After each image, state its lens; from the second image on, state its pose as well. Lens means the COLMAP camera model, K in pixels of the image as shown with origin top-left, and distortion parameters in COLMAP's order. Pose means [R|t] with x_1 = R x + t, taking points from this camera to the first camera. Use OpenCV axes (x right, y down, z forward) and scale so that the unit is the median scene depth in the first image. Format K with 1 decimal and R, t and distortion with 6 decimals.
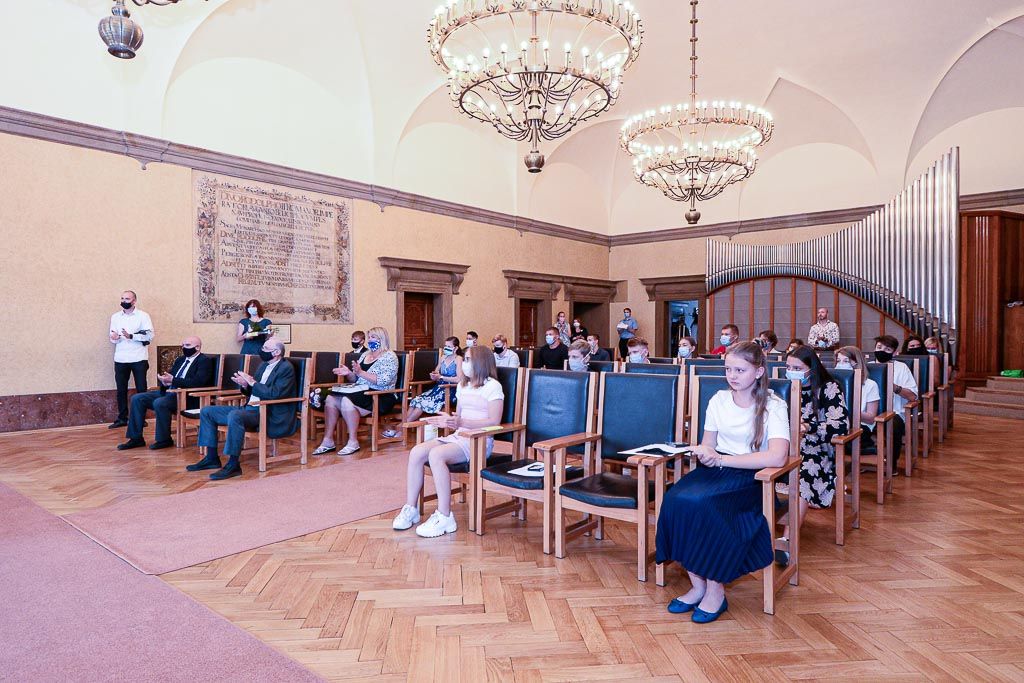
lens RADIAL K [[615.0, 0, 508.1], [0, 615.0, 340.7], [0, 0, 1]] dist [-0.002961, -0.003186]
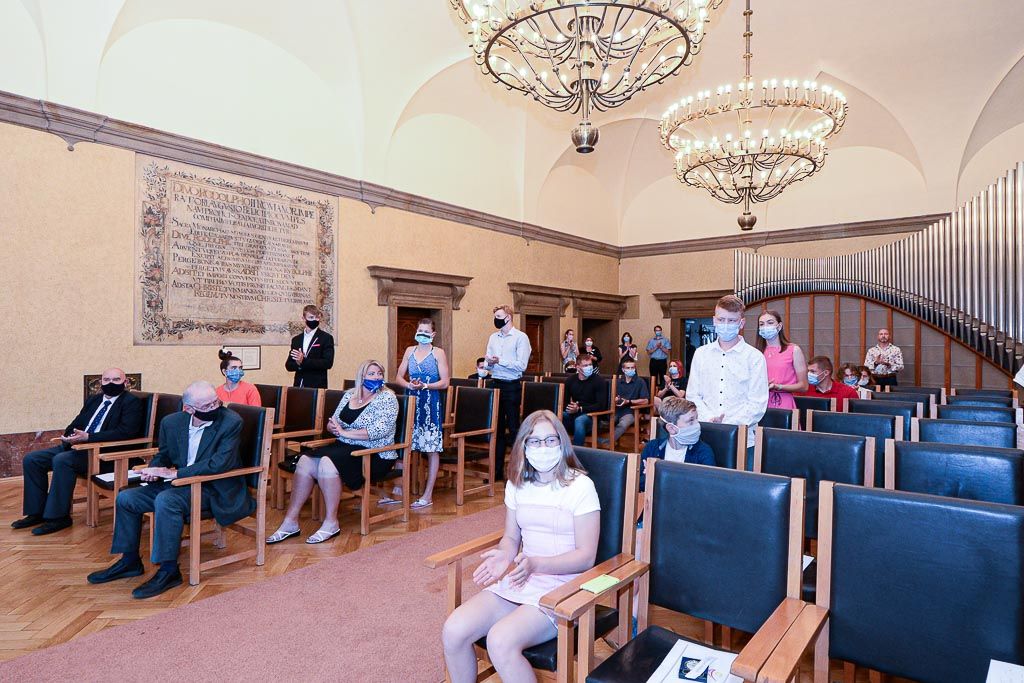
lens RADIAL K [[615.0, 0, 516.4], [0, 615.0, 342.7], [0, 0, 1]] dist [-0.002961, -0.003186]
pose [[0.999336, 0.006672, 0.035818, -0.040253], [-0.006041, 0.999826, -0.017673, -0.018274], [-0.035930, 0.017445, 0.999202, 0.163673]]
